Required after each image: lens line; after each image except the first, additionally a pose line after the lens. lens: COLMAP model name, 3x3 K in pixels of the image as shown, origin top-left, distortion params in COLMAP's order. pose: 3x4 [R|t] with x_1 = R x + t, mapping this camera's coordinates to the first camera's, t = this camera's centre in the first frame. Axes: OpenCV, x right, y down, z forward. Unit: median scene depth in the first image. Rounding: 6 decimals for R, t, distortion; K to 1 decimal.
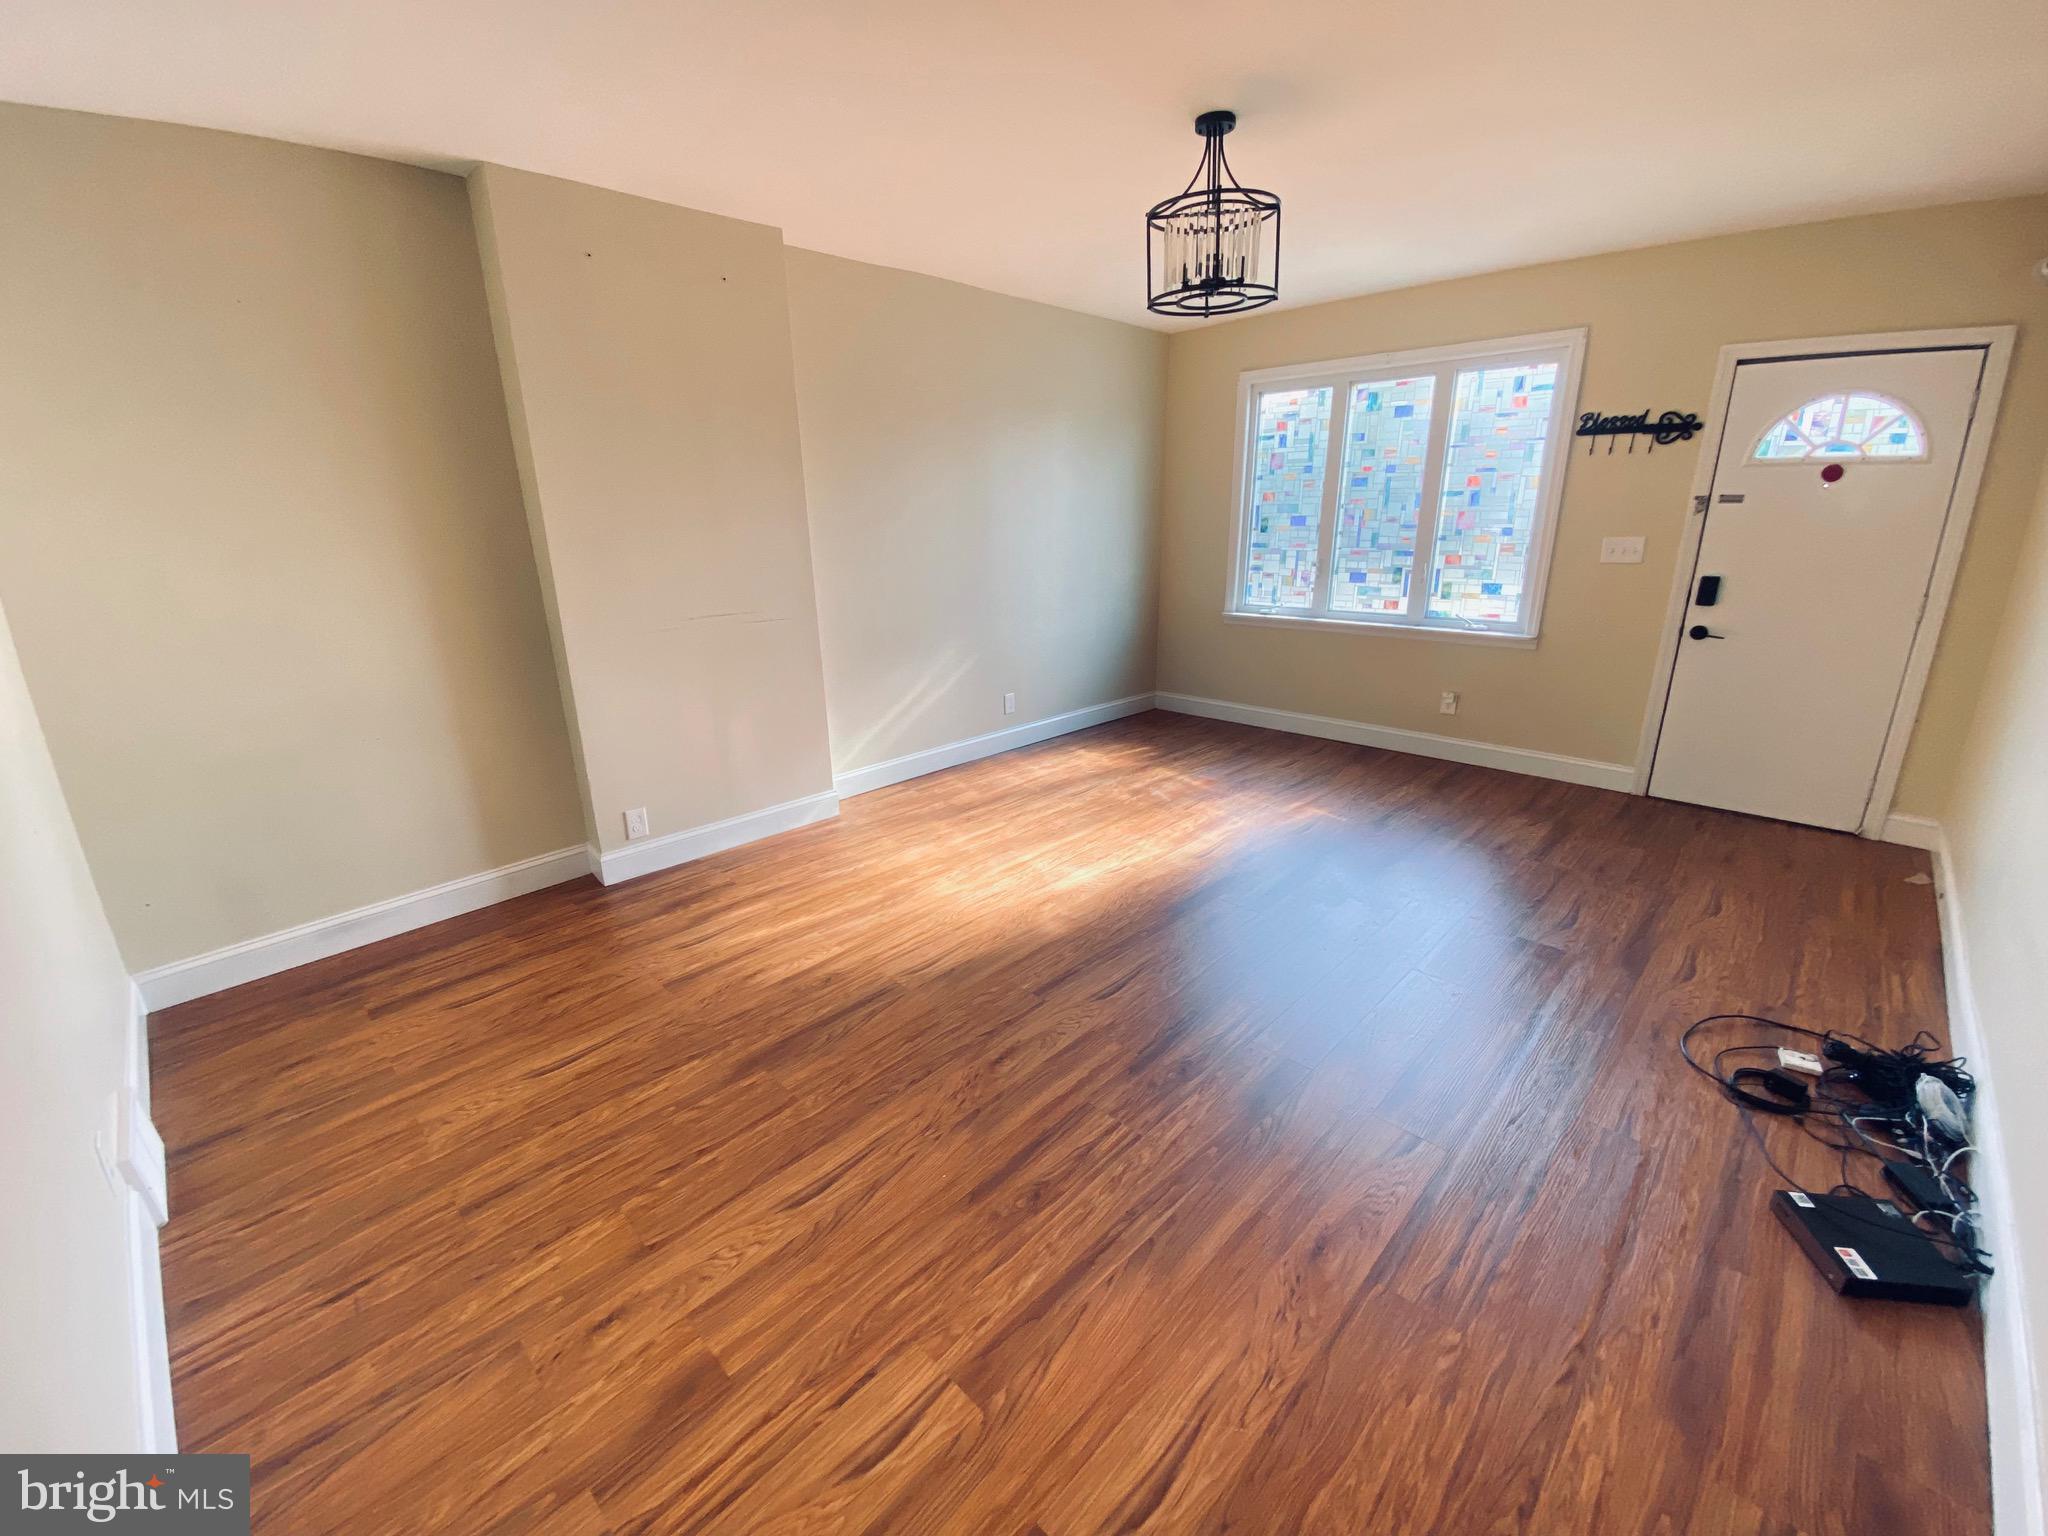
lens RADIAL K [[828.5, 0, 988.5], [0, 828.5, 755.4], [0, 0, 1]] dist [-0.000312, -0.007754]
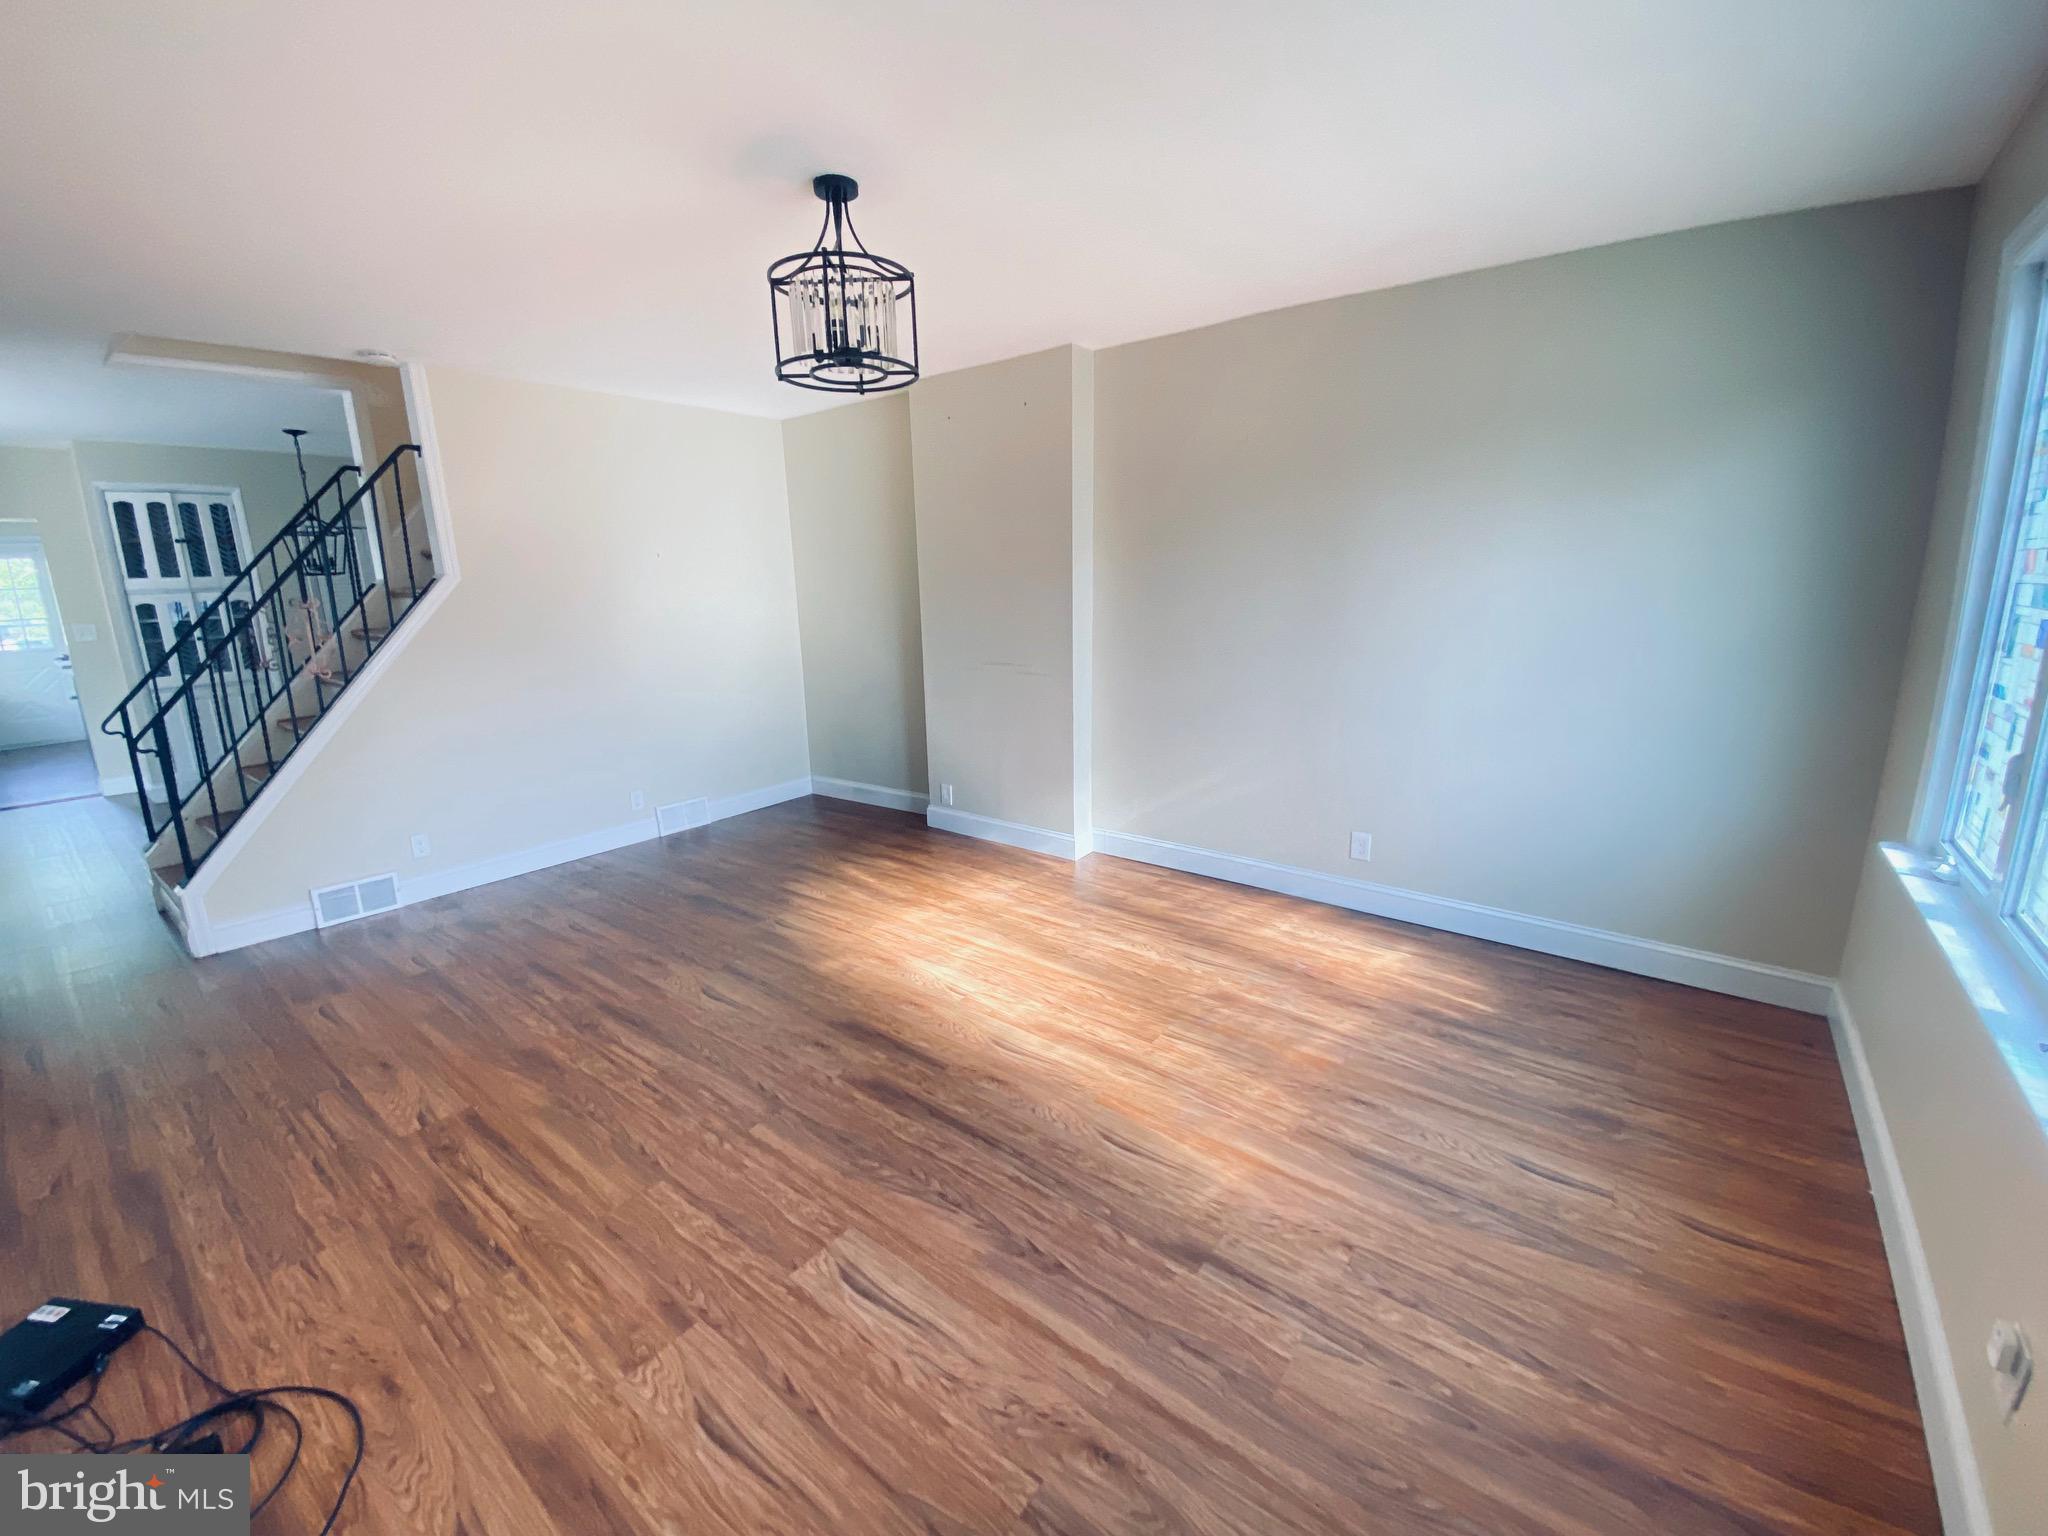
lens RADIAL K [[828.5, 0, 1036.6], [0, 828.5, 747.4], [0, 0, 1]] dist [-0.000312, -0.007754]
pose [[0.153166, 0.223106, -0.962686, 0.858461], [-0.270941, 0.946330, 0.176208, -0.255981], [0.950332, 0.233842, 0.205394, 0.750655]]
